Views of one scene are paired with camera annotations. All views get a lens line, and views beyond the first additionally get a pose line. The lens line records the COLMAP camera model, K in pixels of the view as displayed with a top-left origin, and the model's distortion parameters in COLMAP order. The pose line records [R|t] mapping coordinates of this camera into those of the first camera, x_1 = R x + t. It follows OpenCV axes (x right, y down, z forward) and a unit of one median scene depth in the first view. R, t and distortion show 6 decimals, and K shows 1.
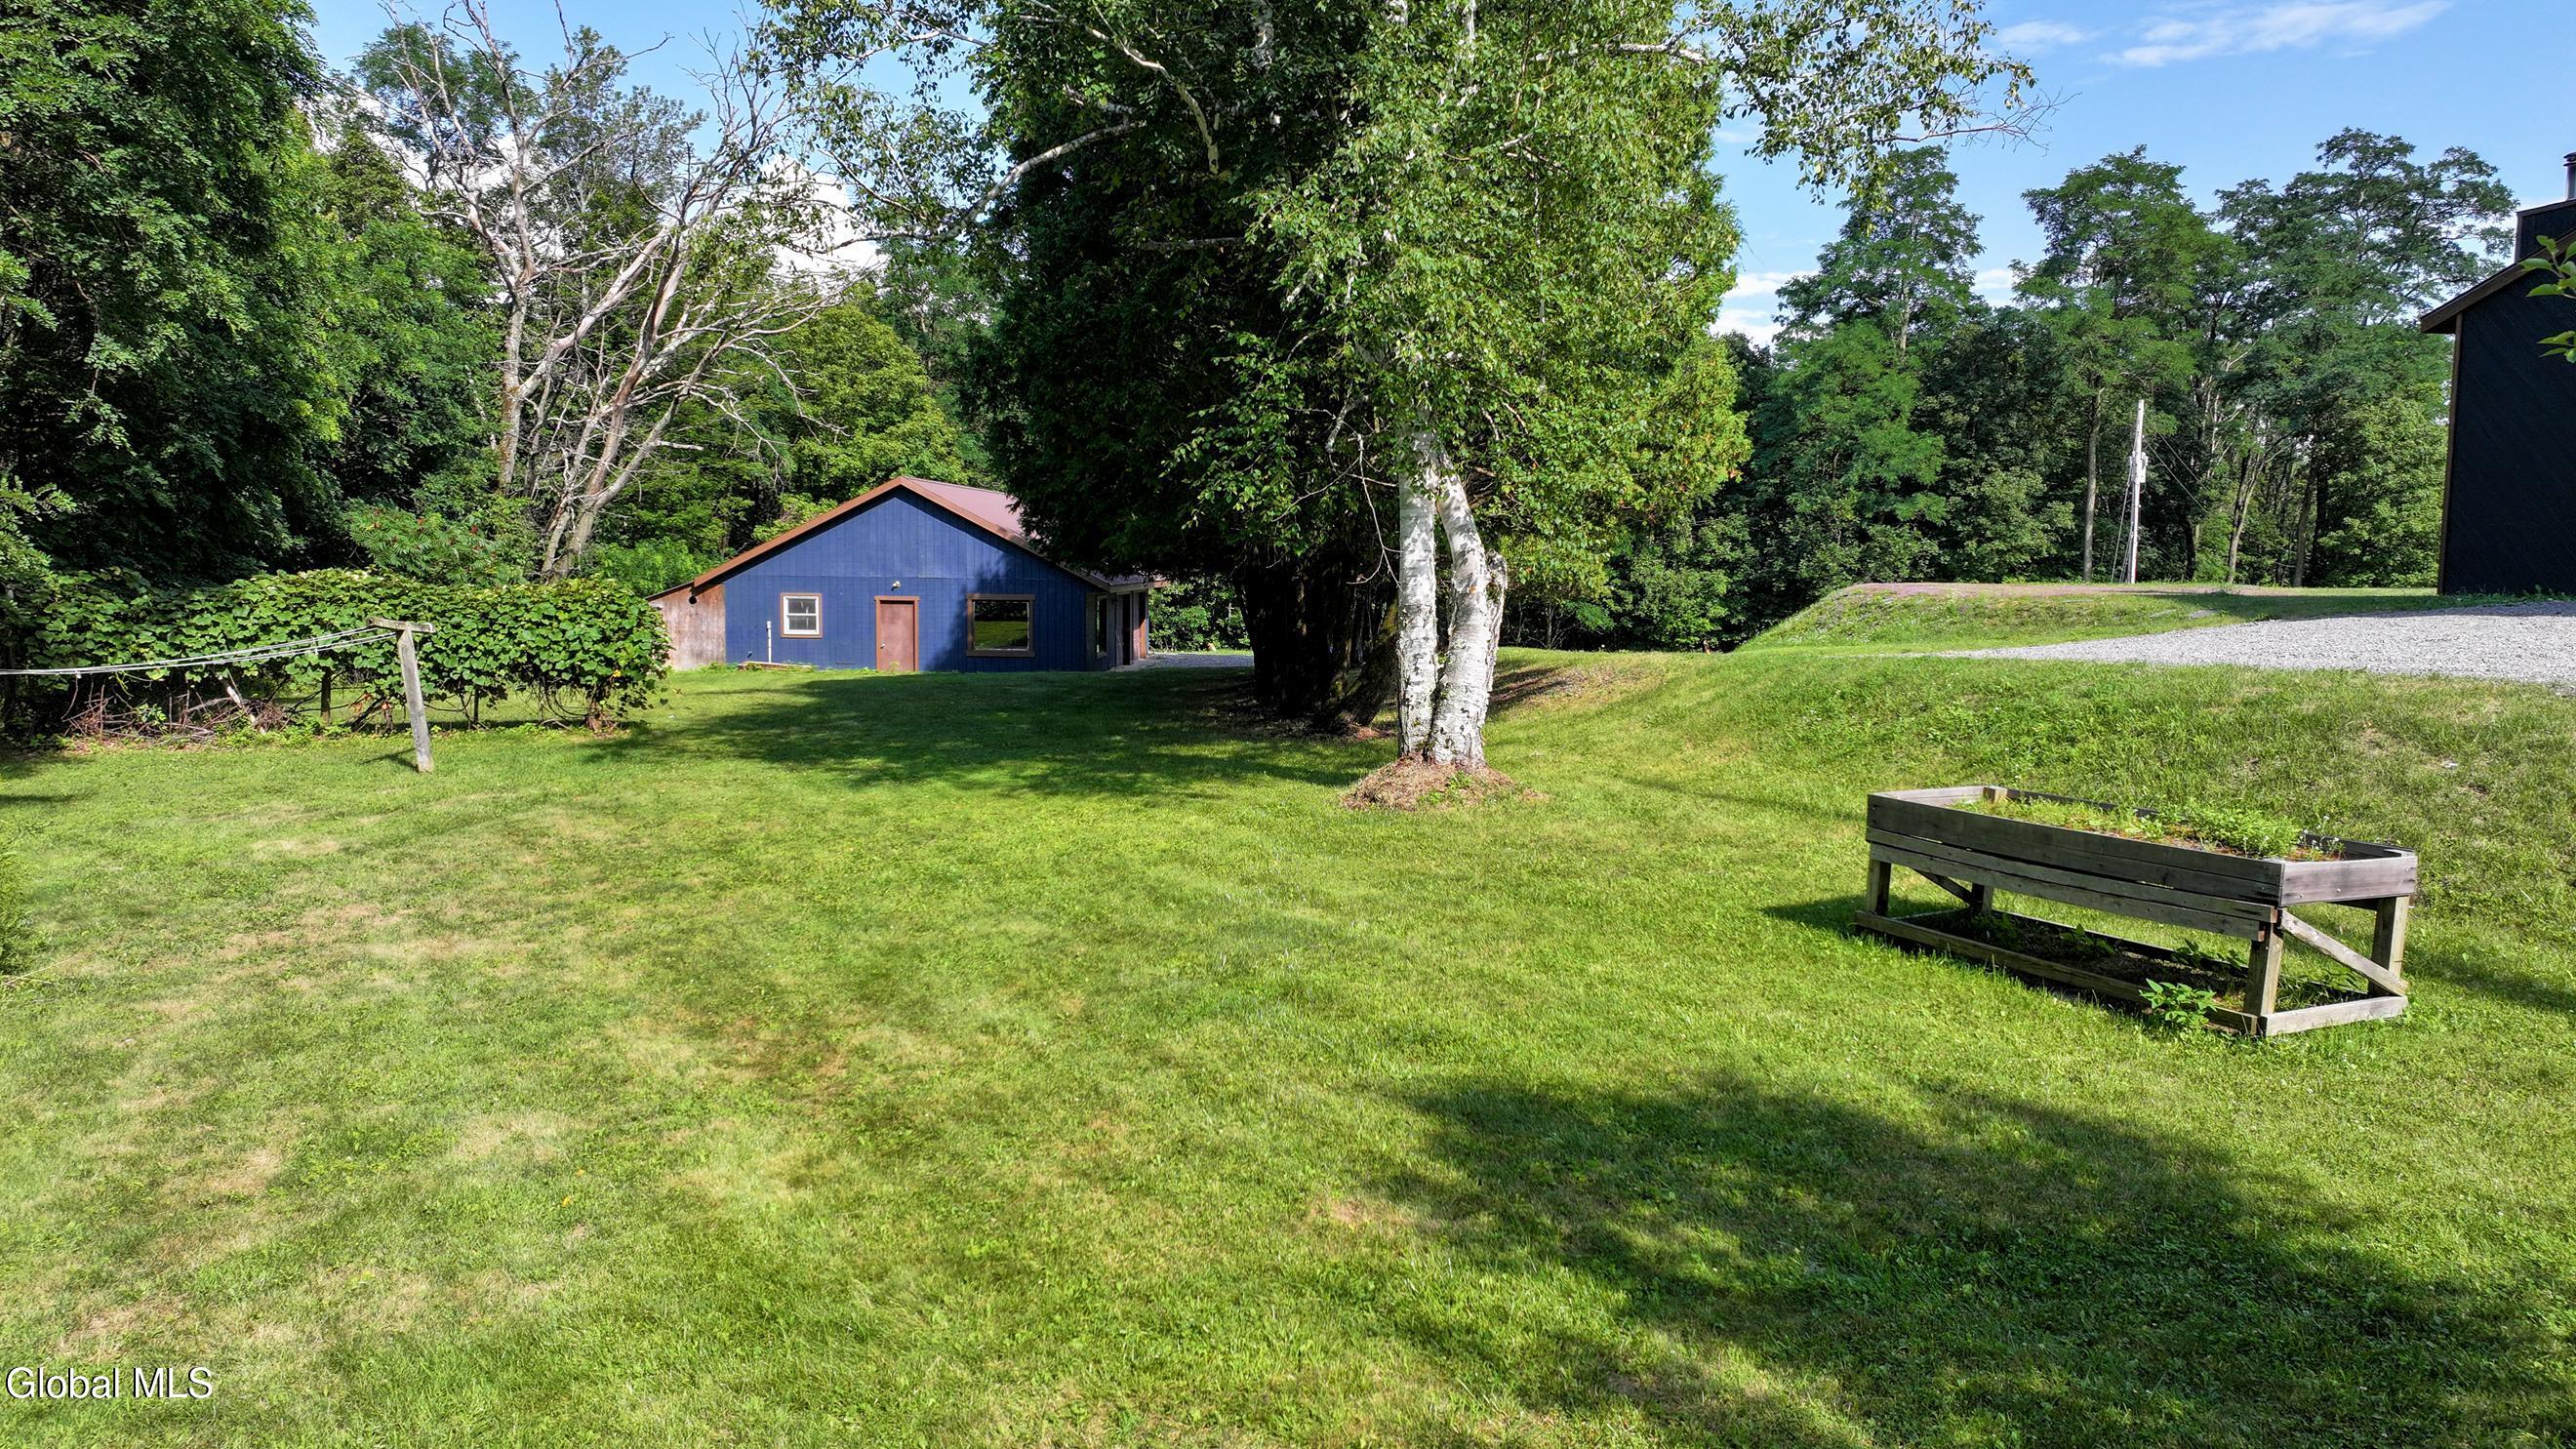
lens RADIAL K [[1809.6, 0, 1293.0], [0, 1809.6, 713.6], [0, 0, 1]] dist [-0.001511, 0.019056]
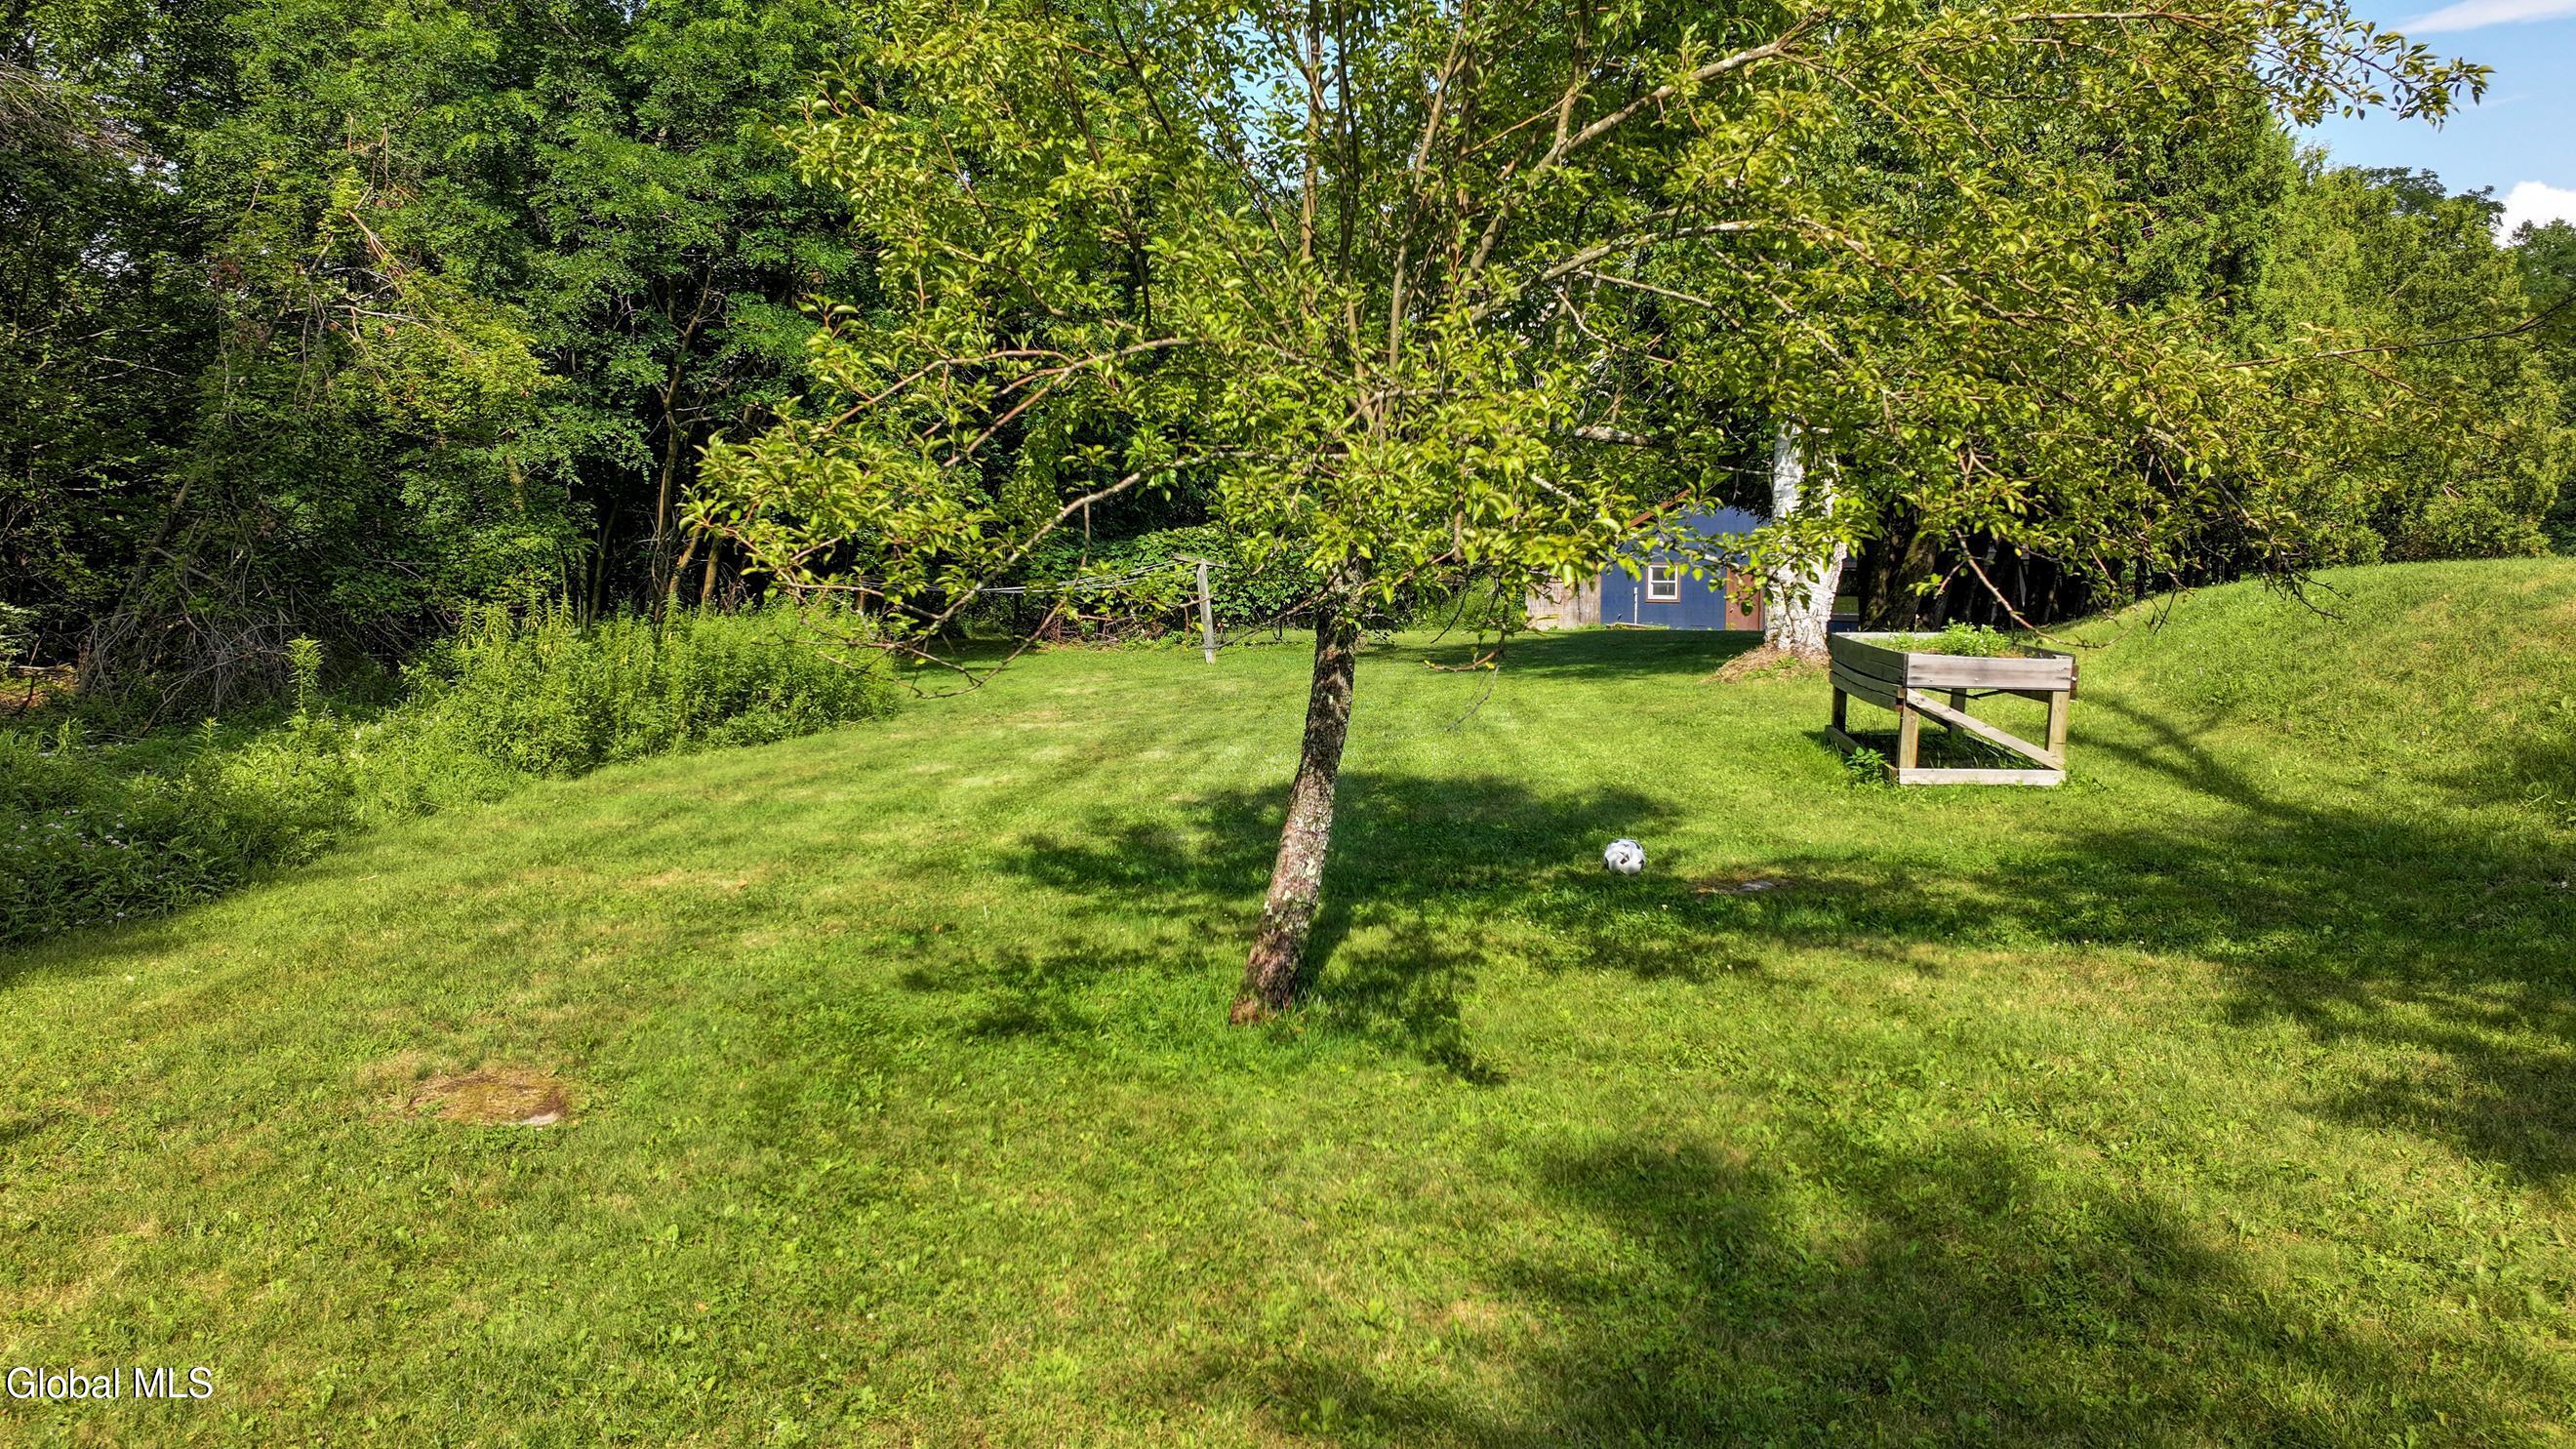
lens RADIAL K [[1809.6, 0, 1293.0], [0, 1809.6, 713.6], [0, 0, 1]] dist [-0.001511, 0.019056]
pose [[0.832682, 0.040519, -0.552268, 0.479578], [-0.040550, 0.999103, 0.012165, 0.068151], [0.552265, 0.012265, 0.833578, -0.190760]]
